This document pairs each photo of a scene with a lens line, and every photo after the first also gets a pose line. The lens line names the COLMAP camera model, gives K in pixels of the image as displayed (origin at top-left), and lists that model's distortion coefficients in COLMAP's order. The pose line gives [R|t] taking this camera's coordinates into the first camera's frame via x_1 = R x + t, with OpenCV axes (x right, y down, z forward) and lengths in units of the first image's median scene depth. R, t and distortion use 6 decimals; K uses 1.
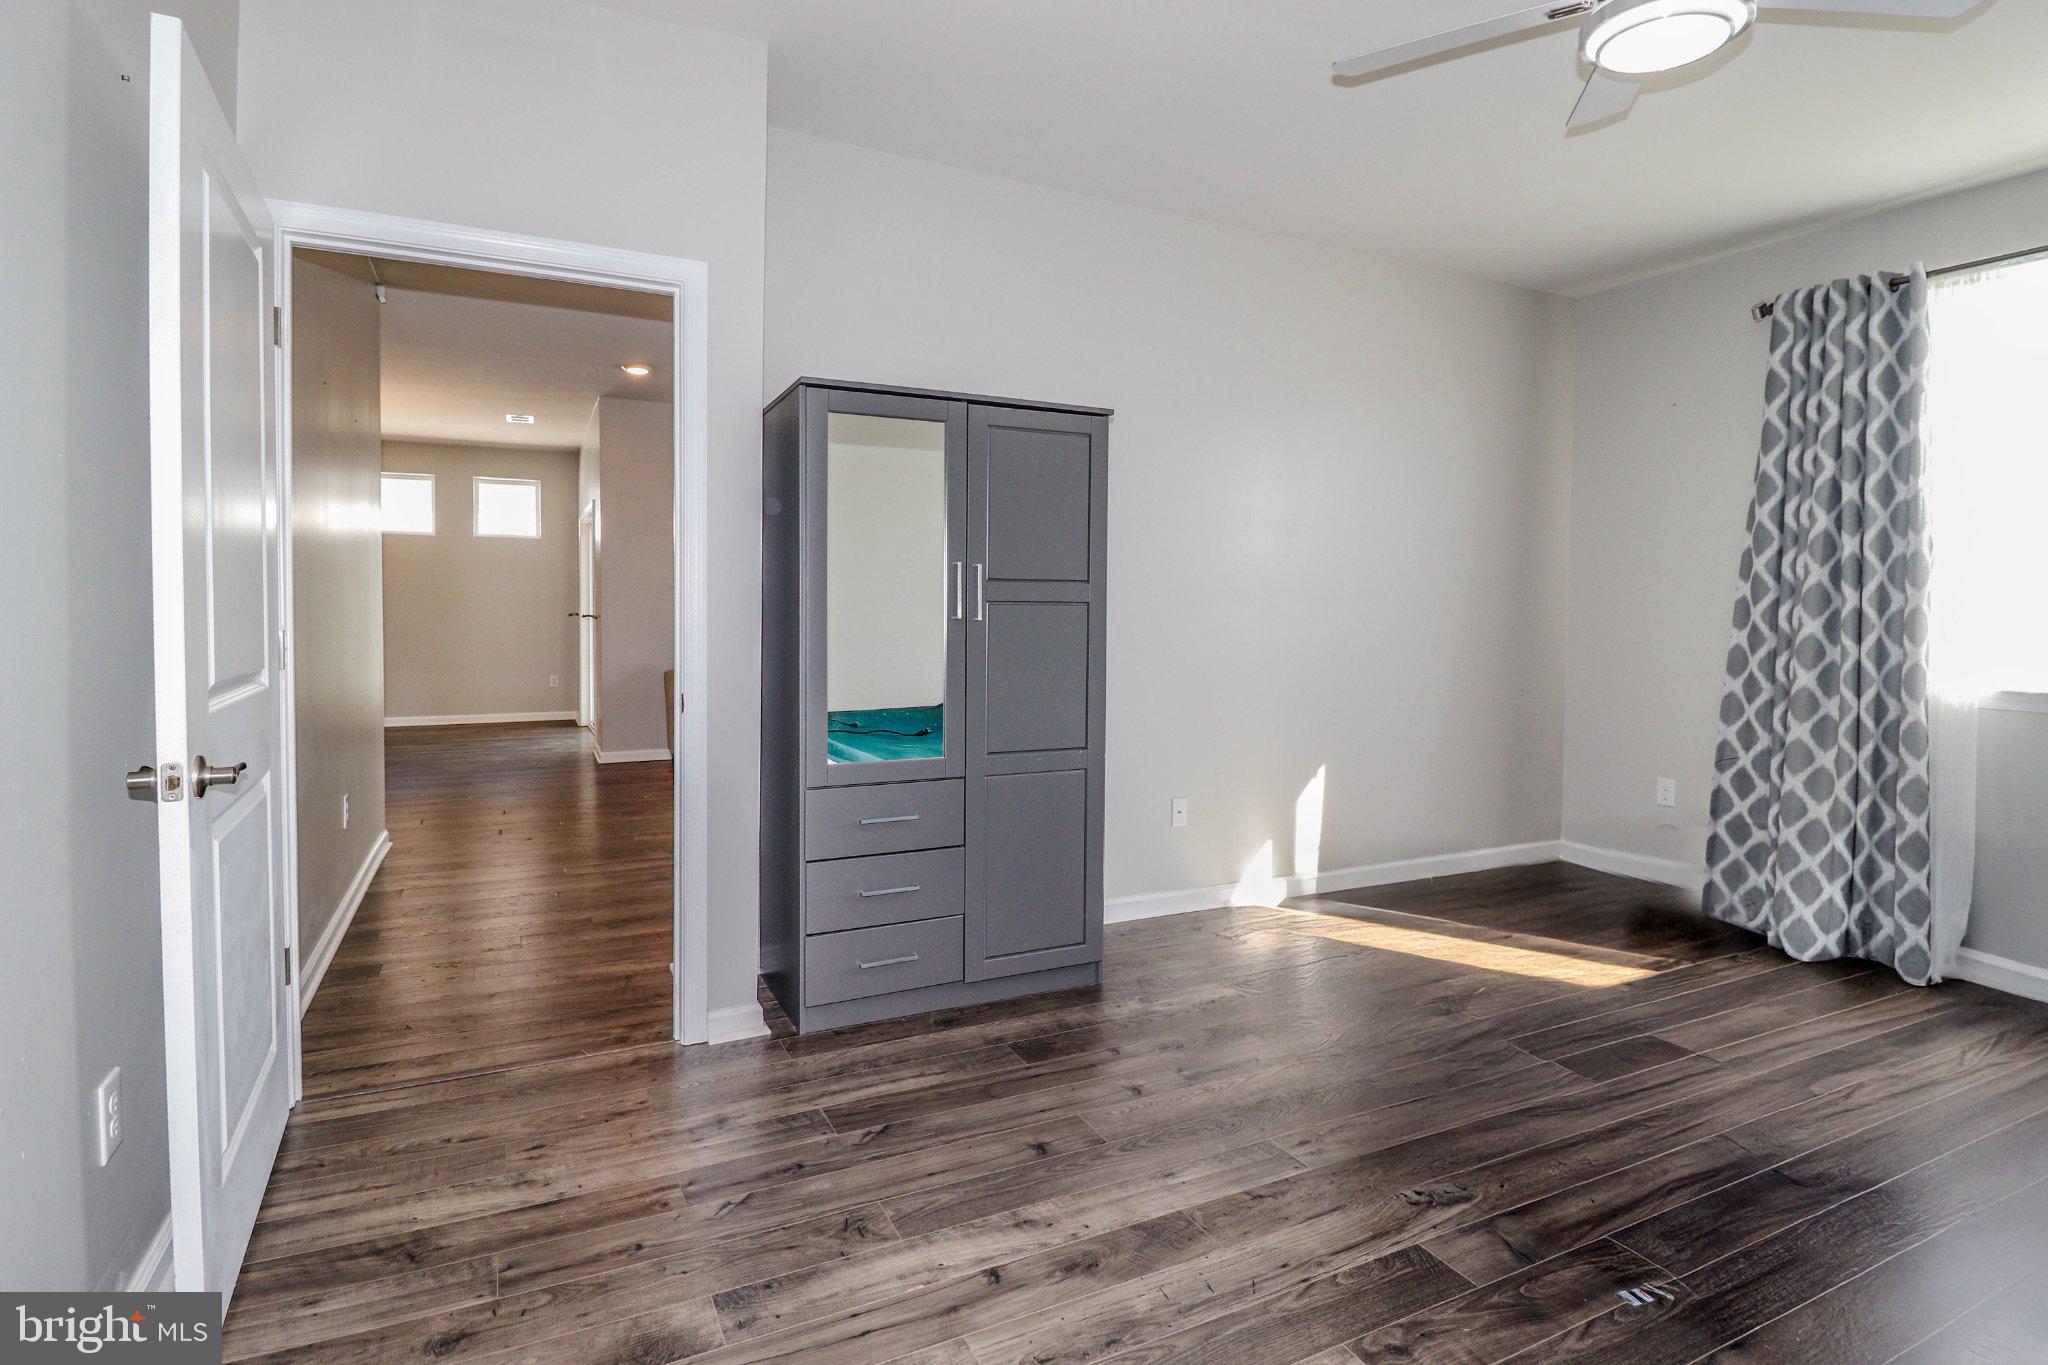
lens RADIAL K [[959.7, 0, 1023.1], [0, 959.7, 647.9], [0, 0, 1]] dist [-0.000506, -0.013003]
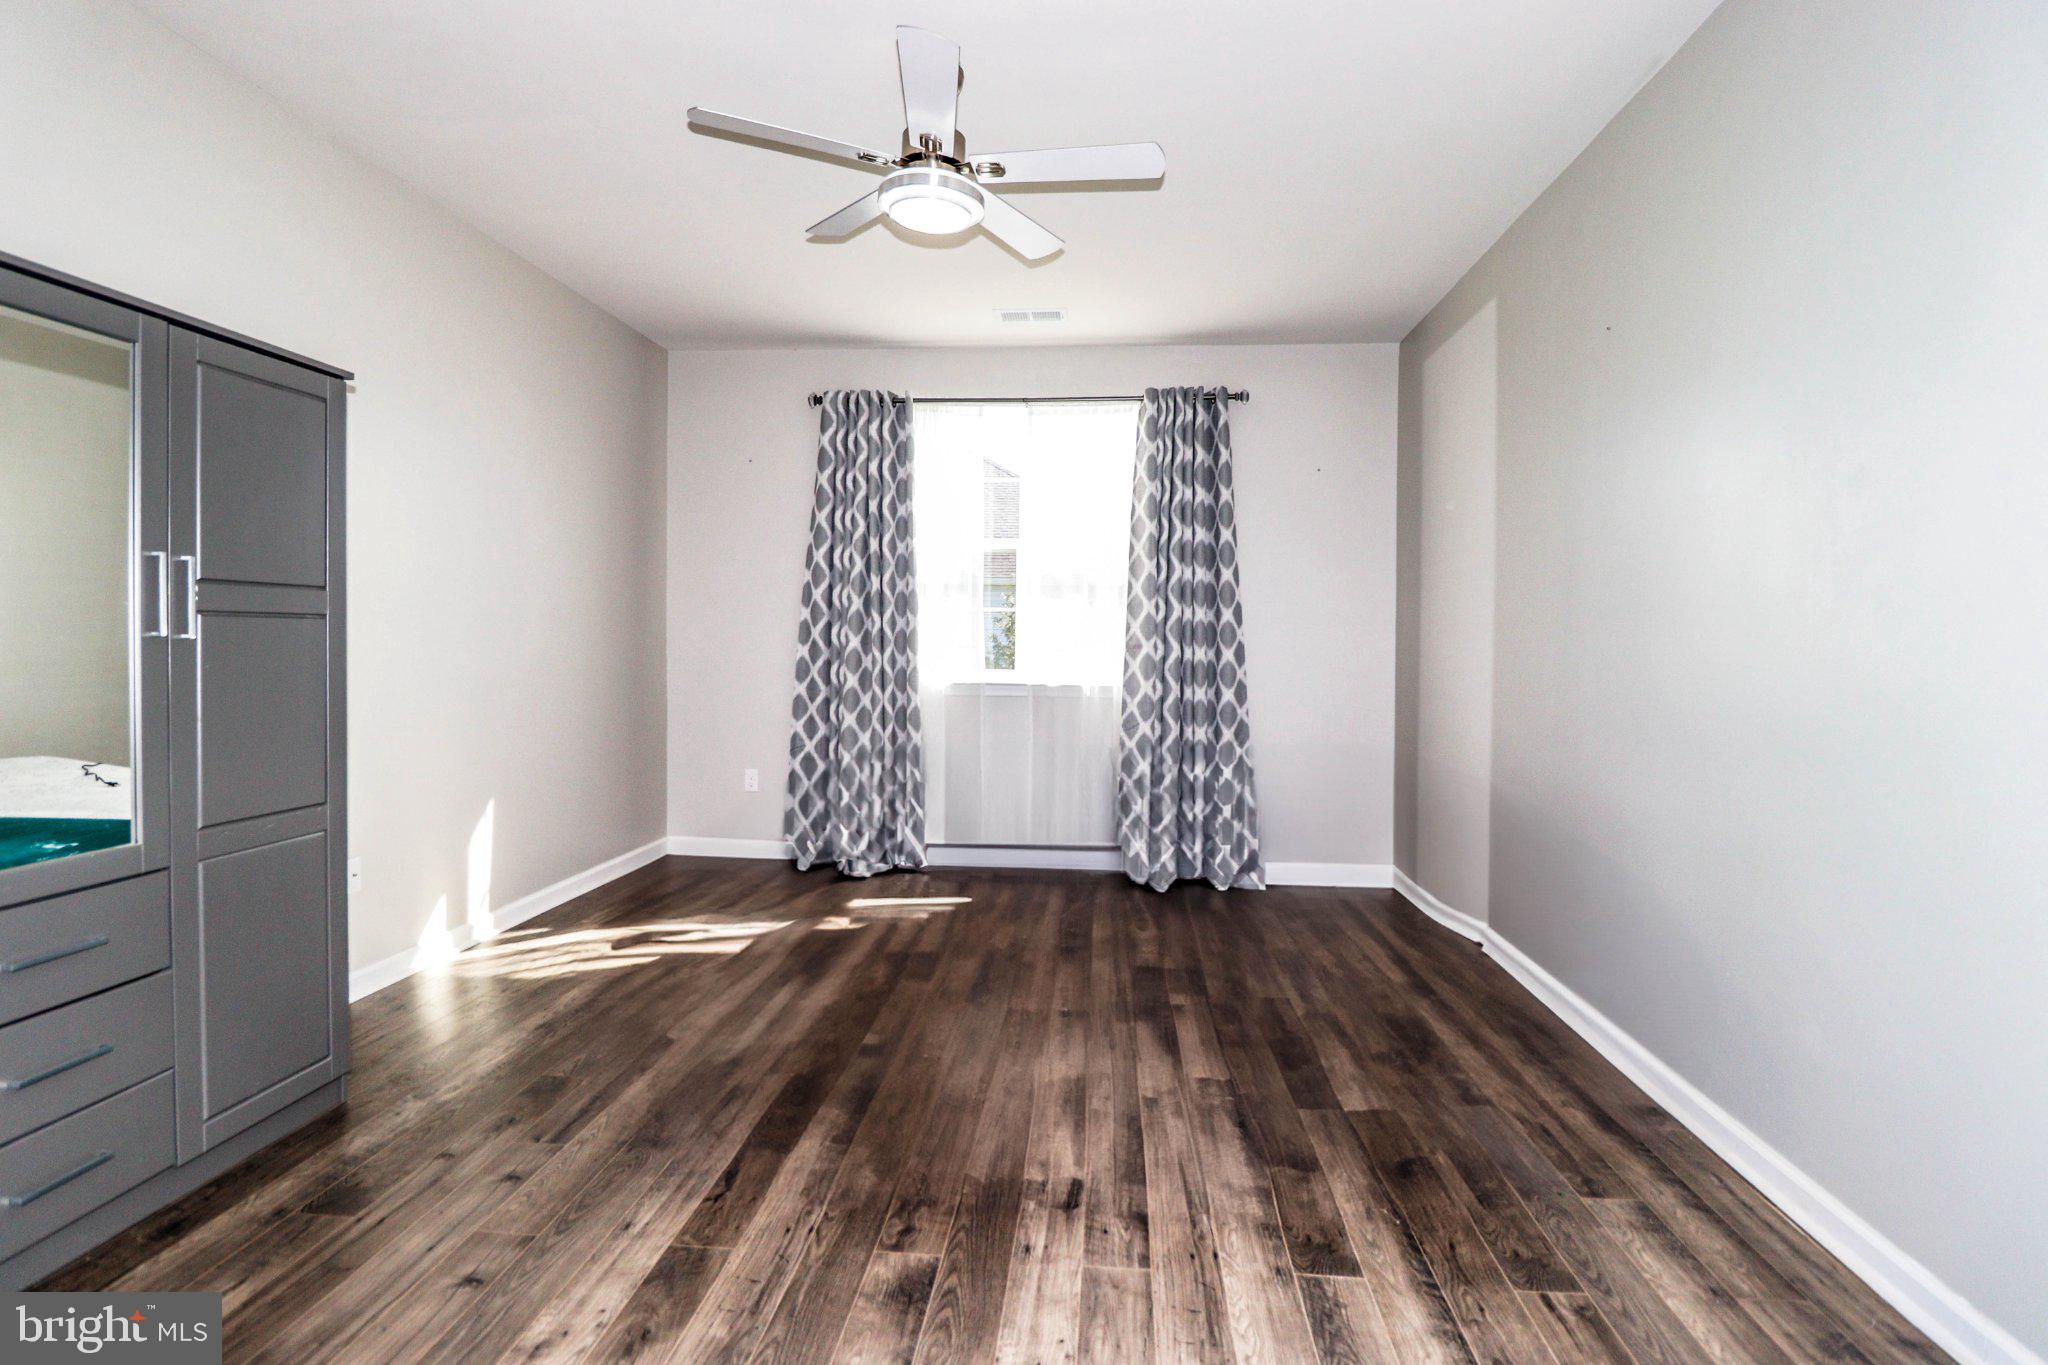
lens RADIAL K [[963.7, 0, 1028.3], [0, 963.7, 657.4], [0, 0, 1]] dist [0.000349, -0.012266]
pose [[0.516257, -0.019718, 0.856207, -0.222295], [0.029775, 0.999544, 0.005065, -0.000030], [-0.855916, 0.022879, 0.516609, 0.083176]]
